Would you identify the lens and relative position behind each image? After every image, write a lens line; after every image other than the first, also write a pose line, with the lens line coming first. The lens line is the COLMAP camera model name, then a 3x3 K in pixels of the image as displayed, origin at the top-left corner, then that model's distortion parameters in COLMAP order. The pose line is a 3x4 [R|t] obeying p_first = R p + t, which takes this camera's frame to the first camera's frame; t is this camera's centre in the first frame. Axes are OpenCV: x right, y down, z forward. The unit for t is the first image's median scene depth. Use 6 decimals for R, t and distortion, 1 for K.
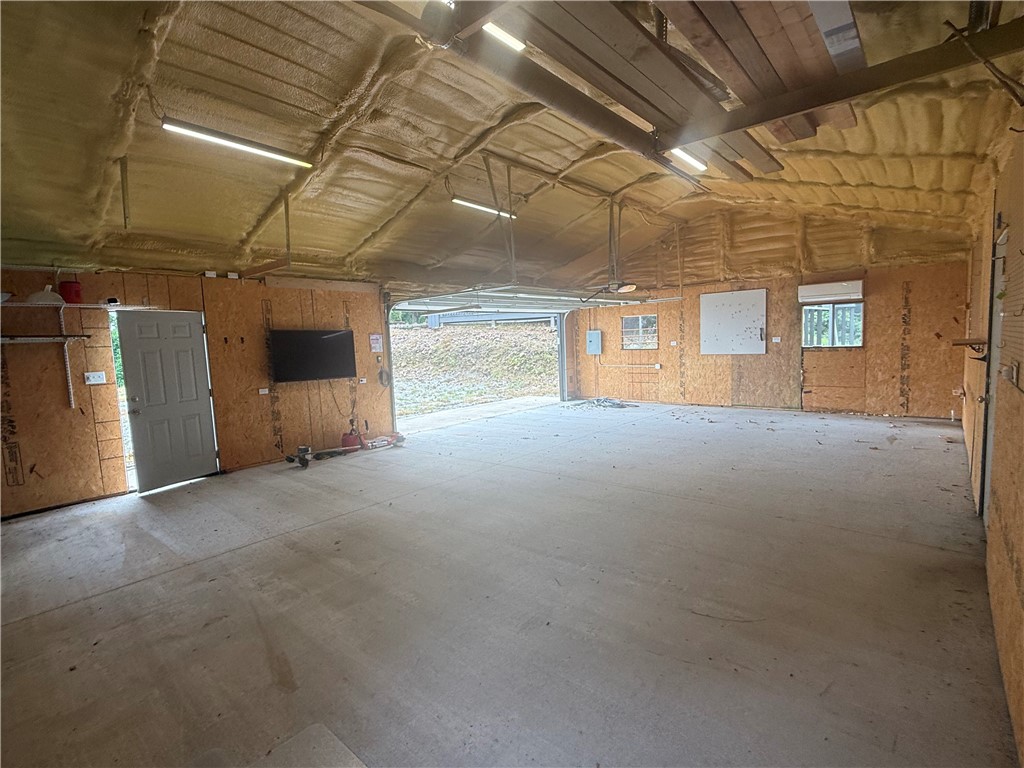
lens RADIAL K [[484.3, 0, 512.0], [0, 484.3, 384.0], [0, 0, 1]] dist [-0.000890, 0.000135]
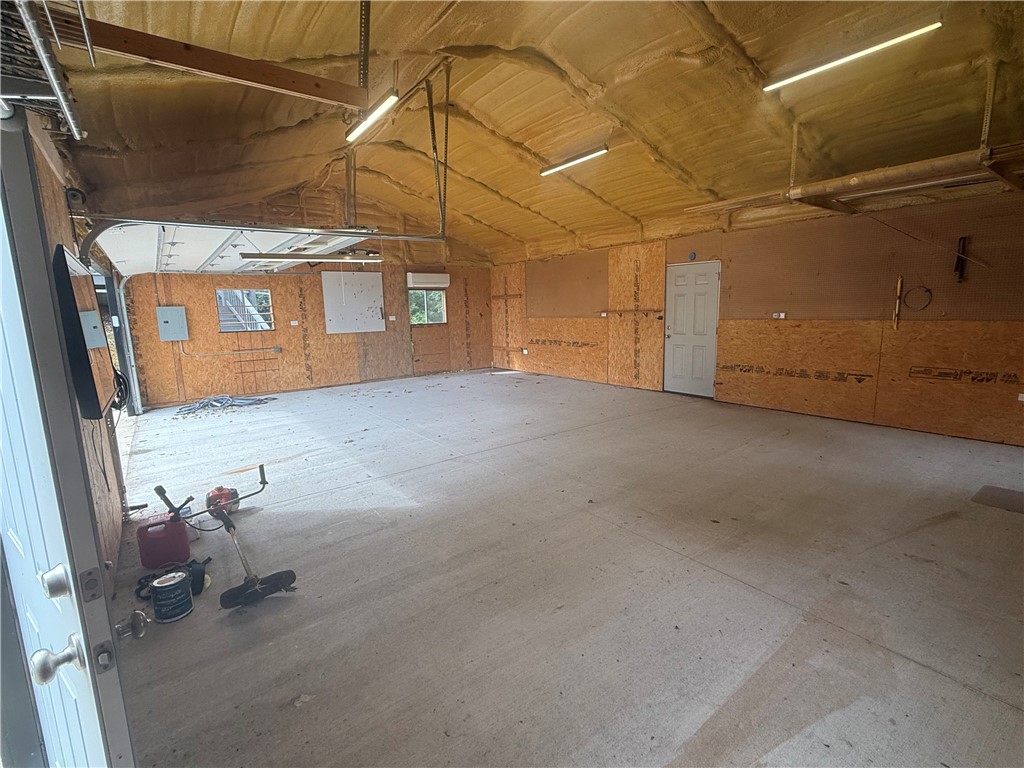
lens RADIAL K [[484.3, 0, 512.0], [0, 484.3, 384.0], [0, 0, 1]] dist [-0.000890, 0.000135]
pose [[0.214768, -0.119771, 0.969293, -0.589182], [0.108601, 0.989226, 0.098171, -0.021013], [-0.970608, 0.084183, 0.225461, 0.532362]]
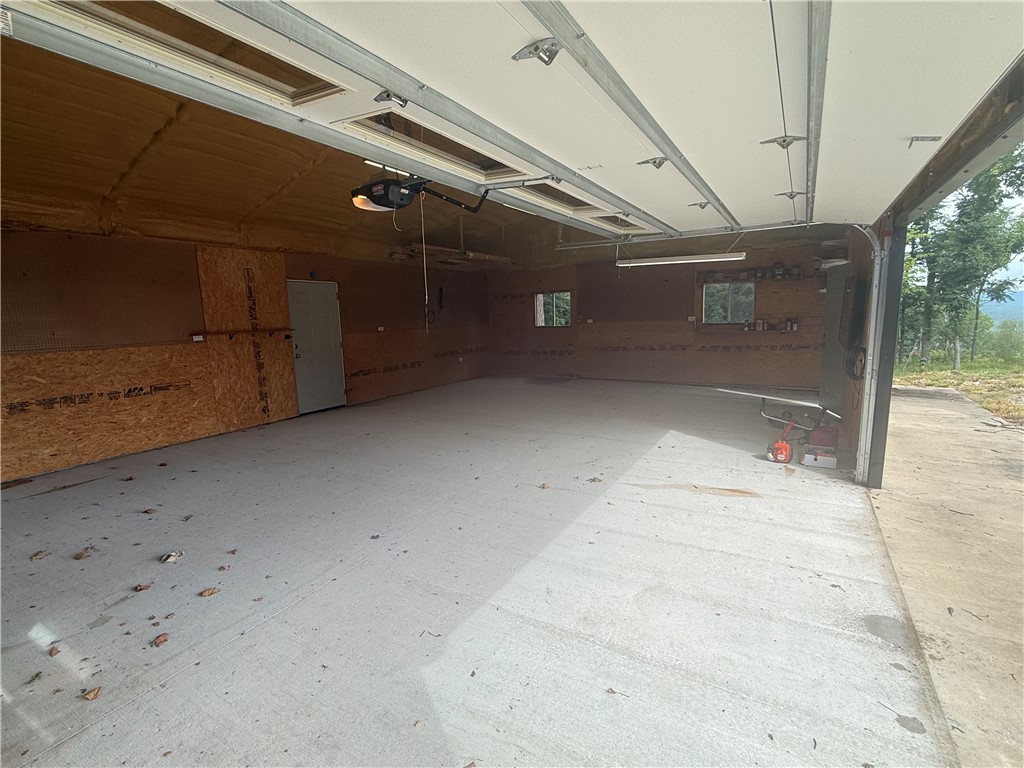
lens RADIAL K [[484.3, 0, 512.0], [0, 484.3, 384.0], [0, 0, 1]] dist [-0.000890, 0.000135]
pose [[-0.979717, 0.096505, -0.175615, 0.187380], [0.051707, 0.968463, 0.243734, -0.133509], [0.193598, 0.229710, -0.953810, 1.379941]]
